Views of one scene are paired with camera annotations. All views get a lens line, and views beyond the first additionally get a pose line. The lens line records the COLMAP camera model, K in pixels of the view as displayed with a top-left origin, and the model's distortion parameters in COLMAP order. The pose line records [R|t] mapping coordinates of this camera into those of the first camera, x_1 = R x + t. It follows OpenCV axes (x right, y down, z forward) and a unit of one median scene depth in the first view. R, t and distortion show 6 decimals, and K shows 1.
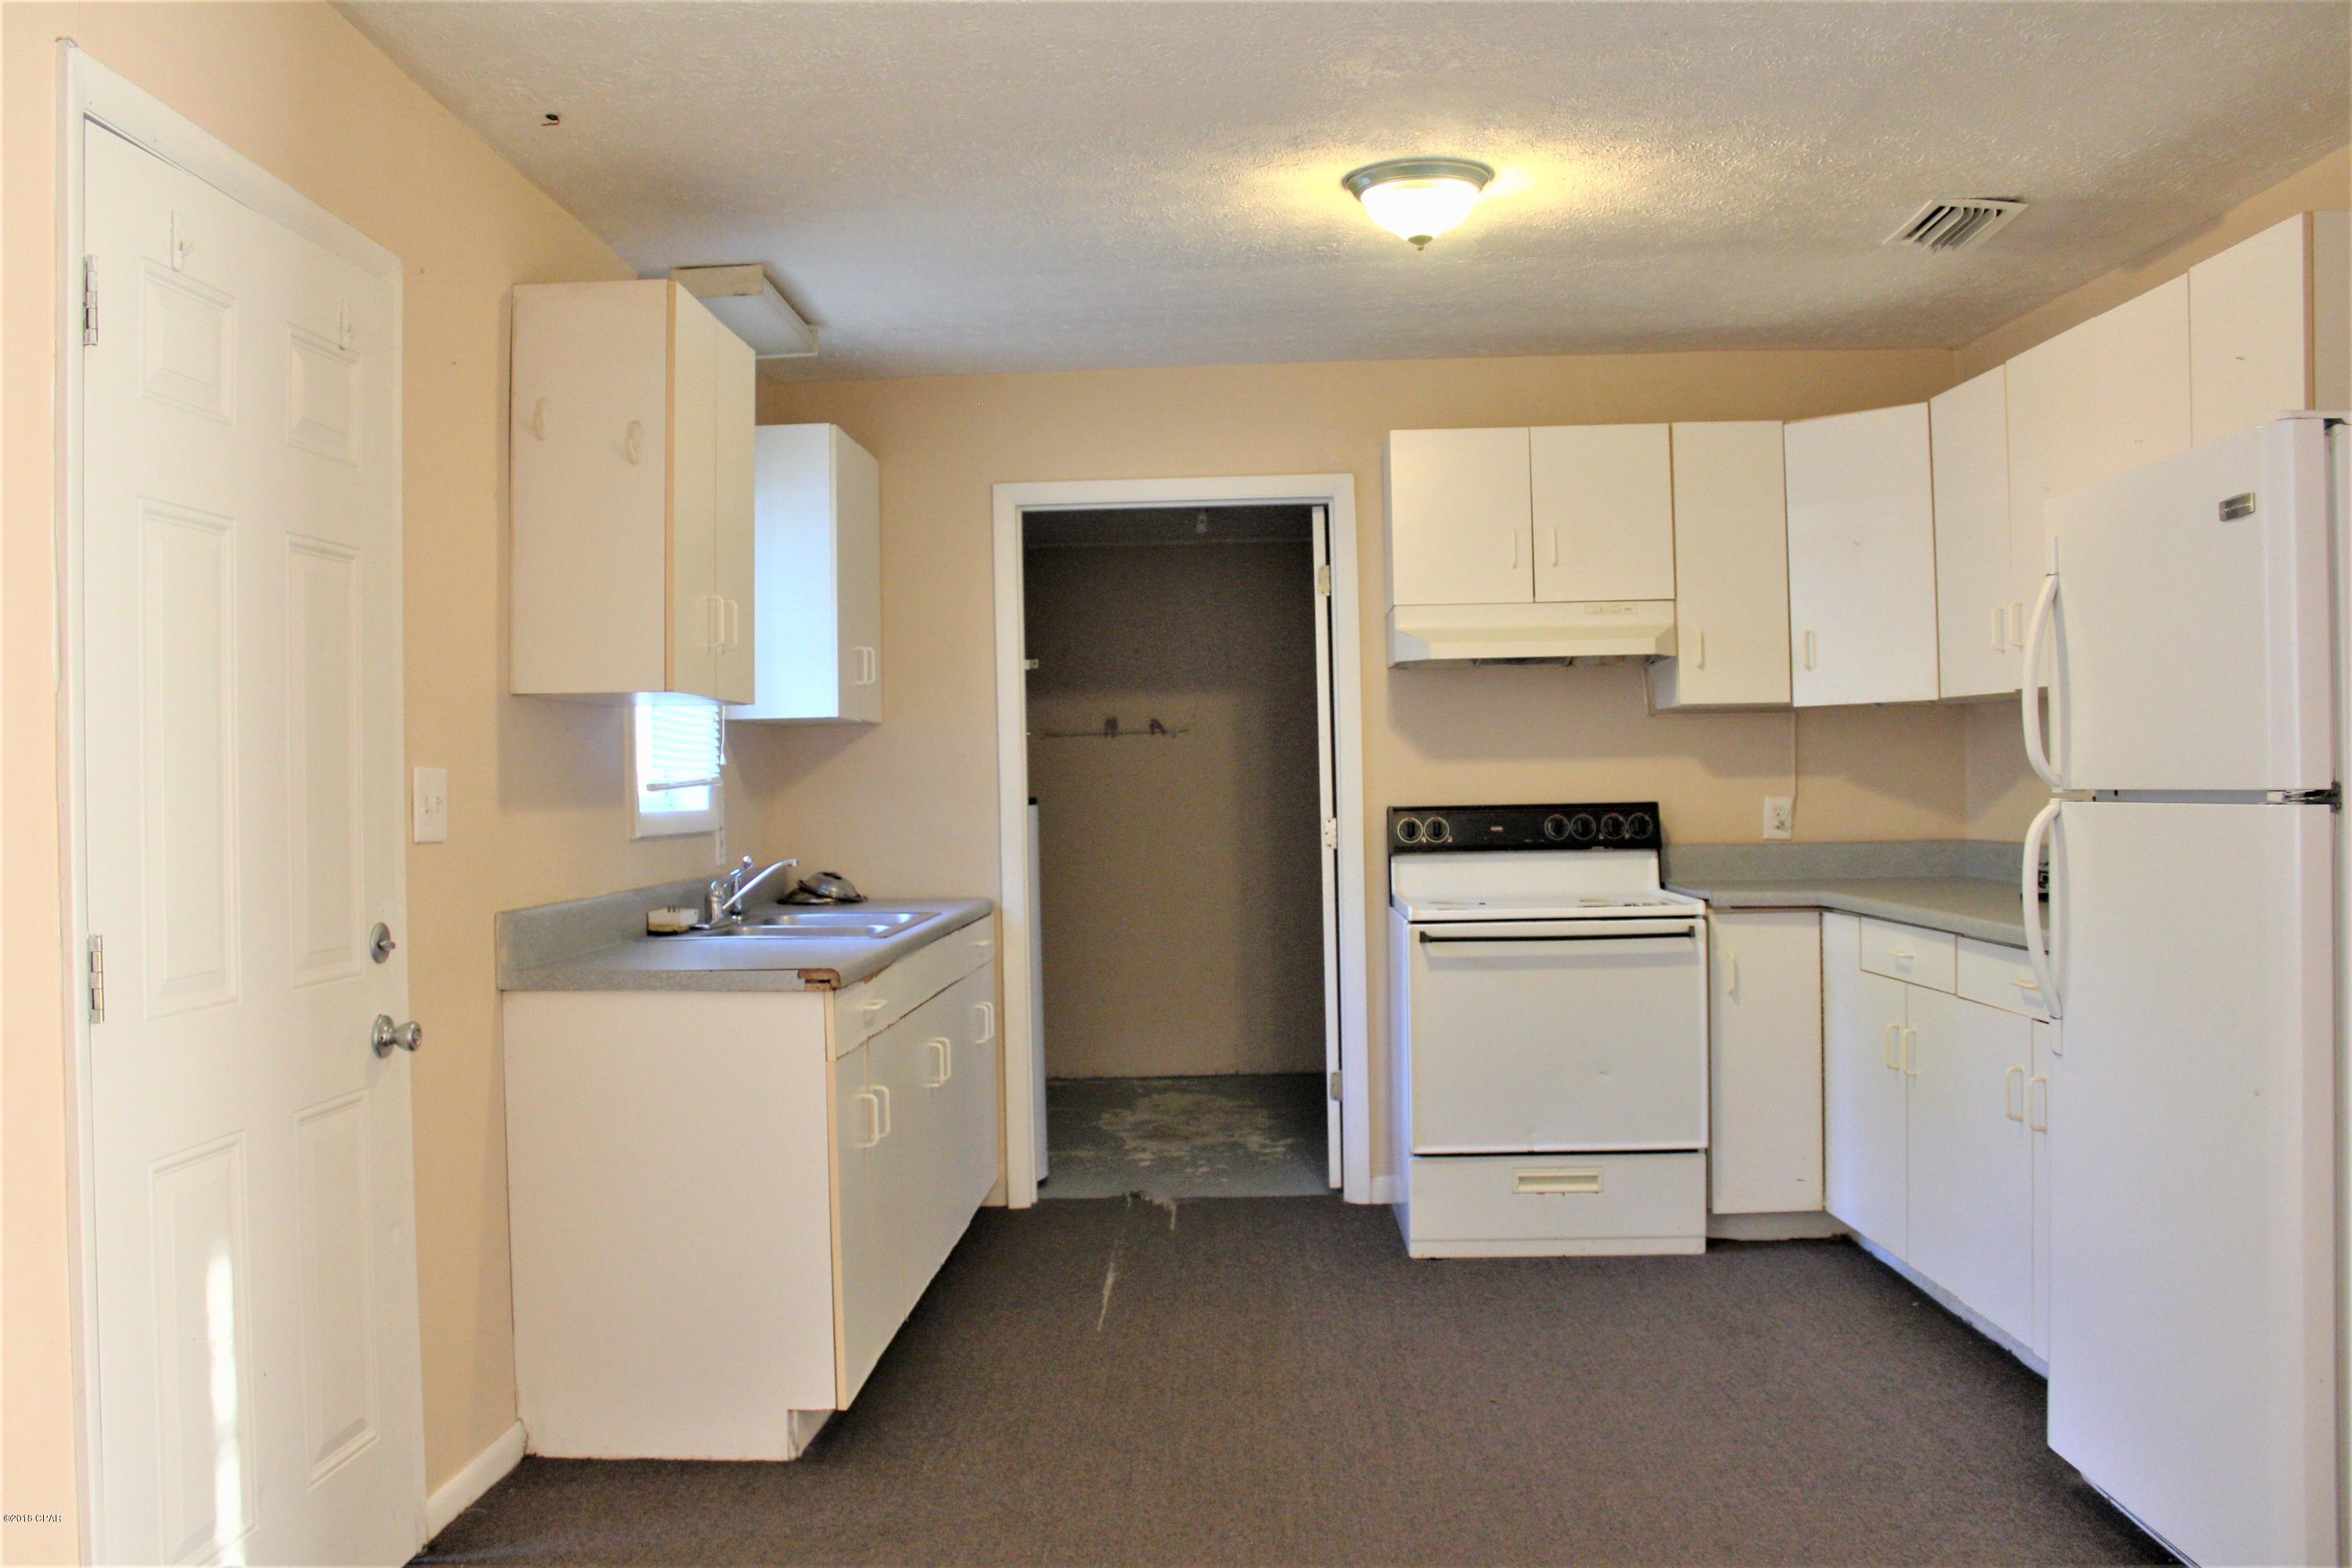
lens RADIAL K [[1994.4, 0, 1140.7], [0, 1994.4, 794.4], [0, 0, 1]] dist [-0.168104, 0.172059]
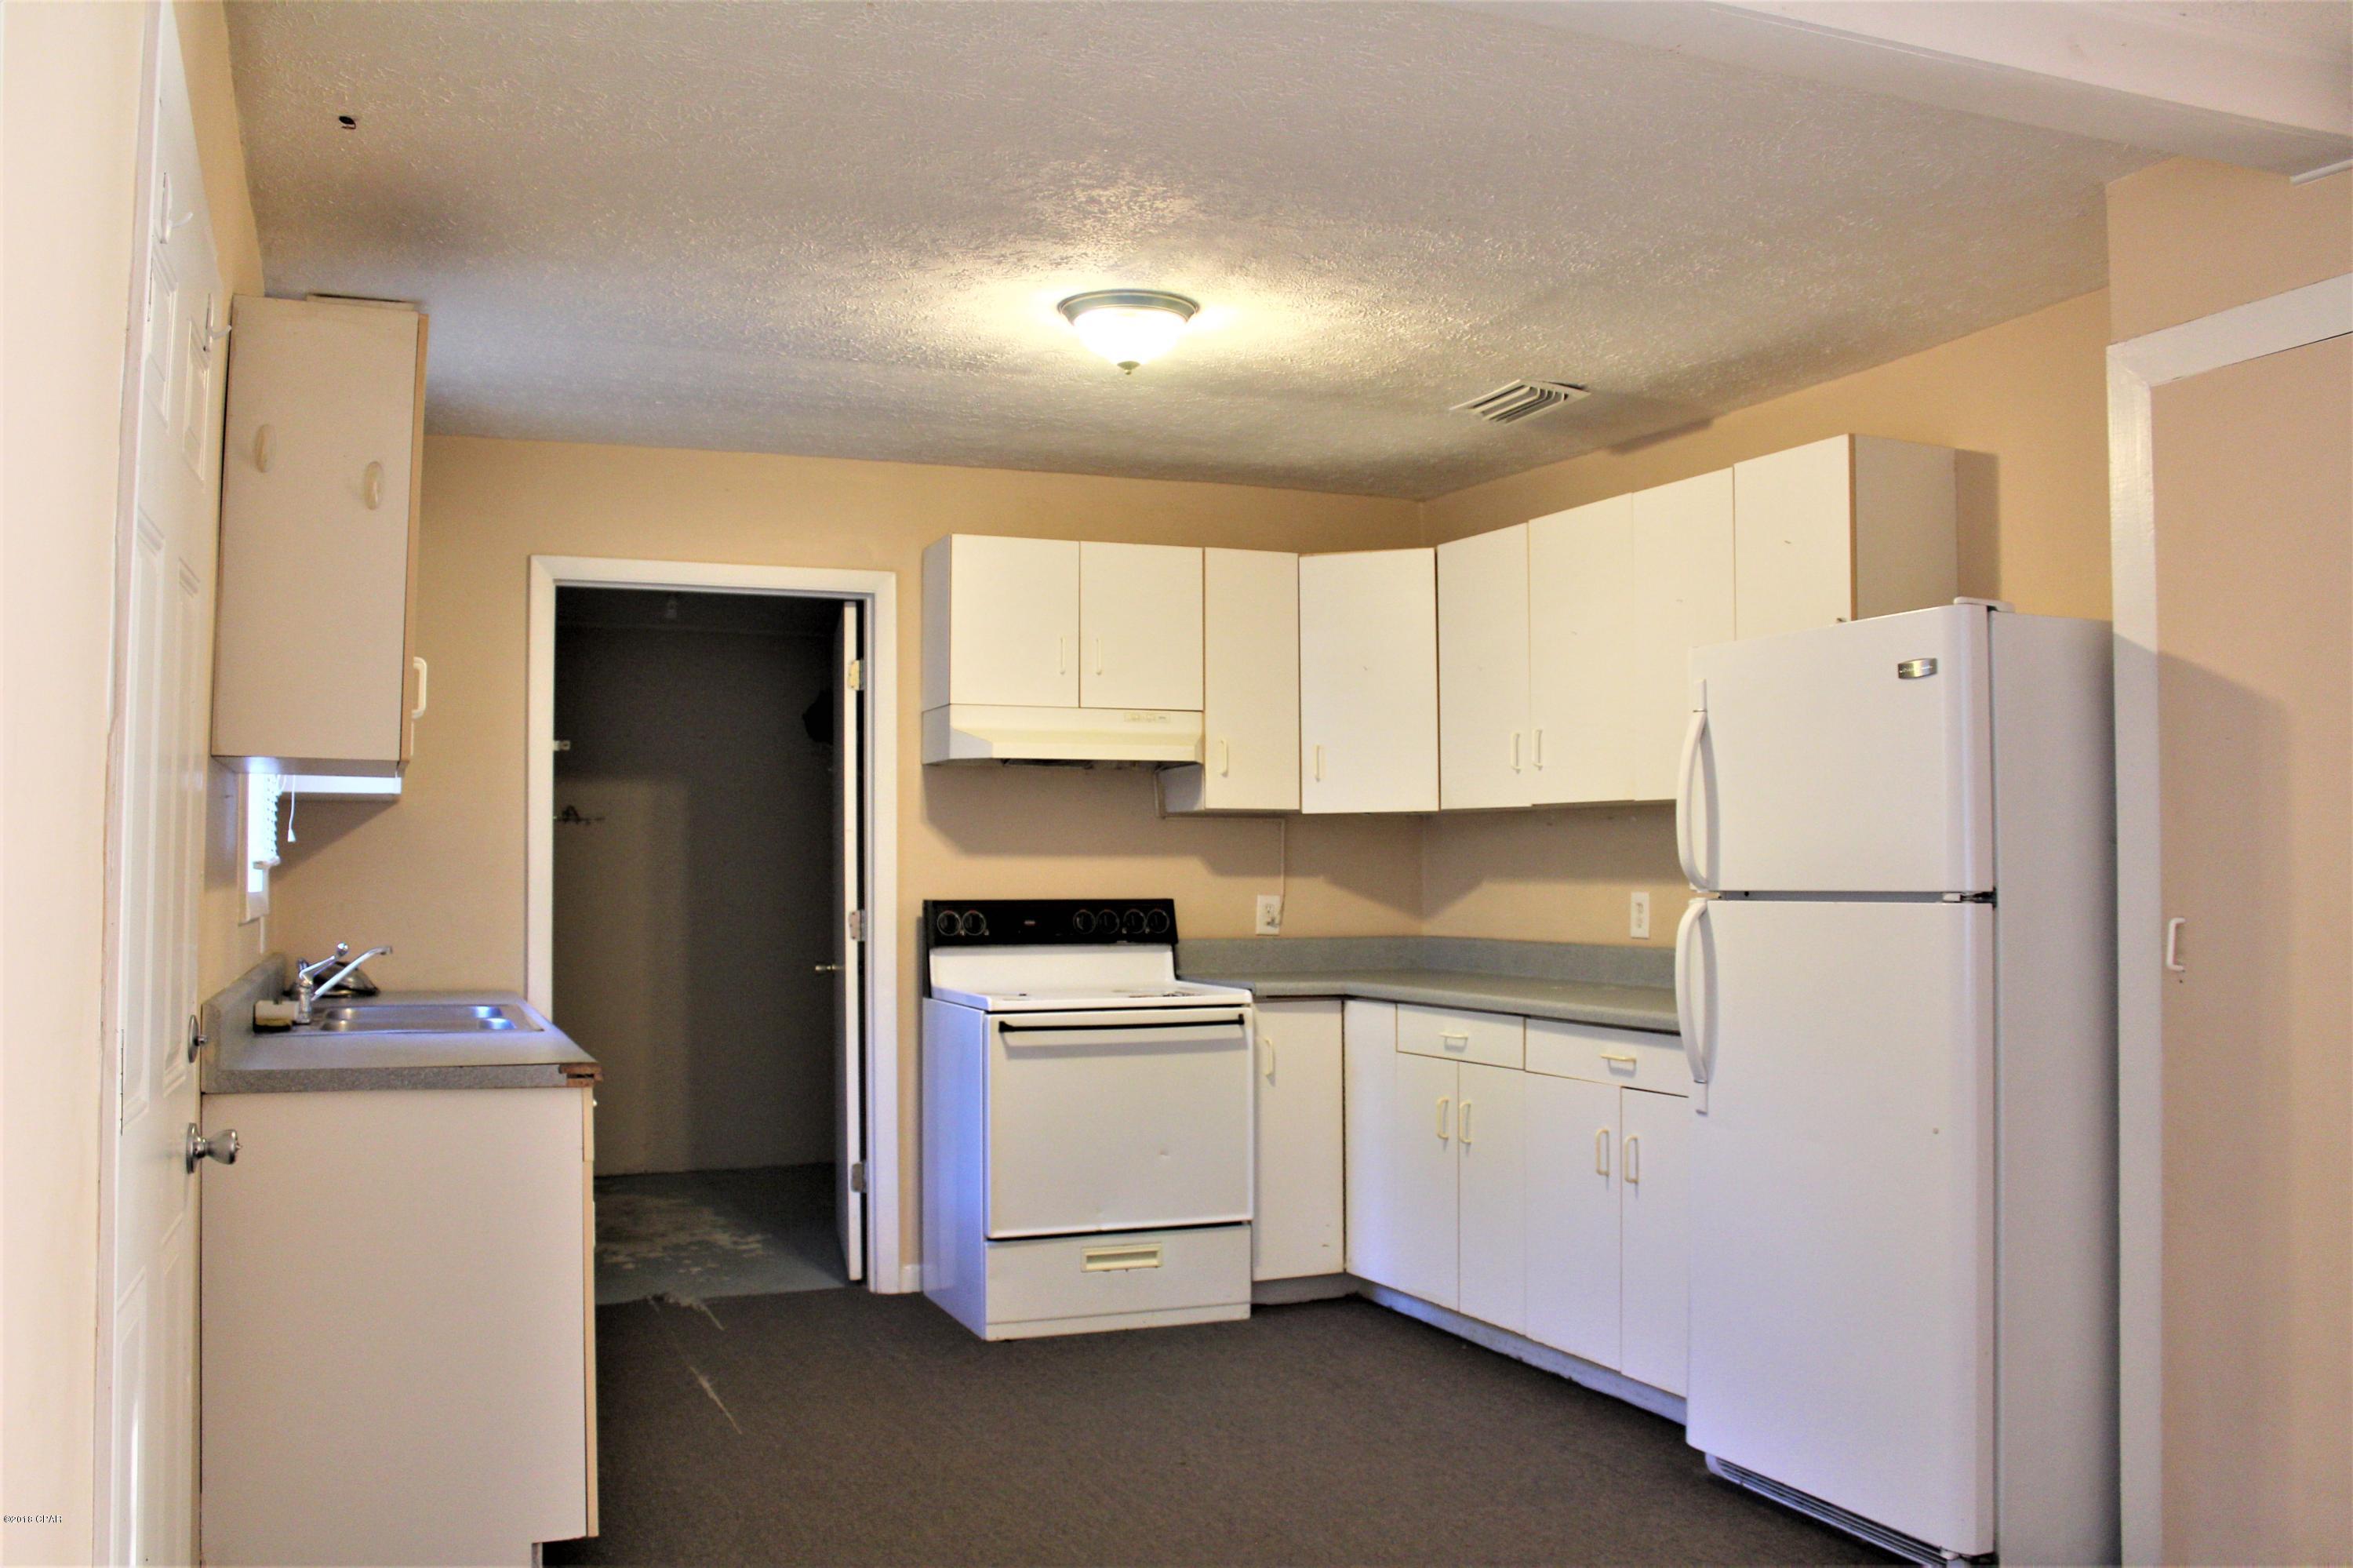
lens RADIAL K [[1995.3, 0, 1141.1], [0, 1995.3, 794.4], [0, 0, 1]] dist [-0.168104, 0.172059]
pose [[0.905503, 0.035084, 0.422887, -0.223010], [-0.014106, 0.998514, -0.052634, 0.004526], [-0.424105, 0.041695, 0.904653, 0.028730]]
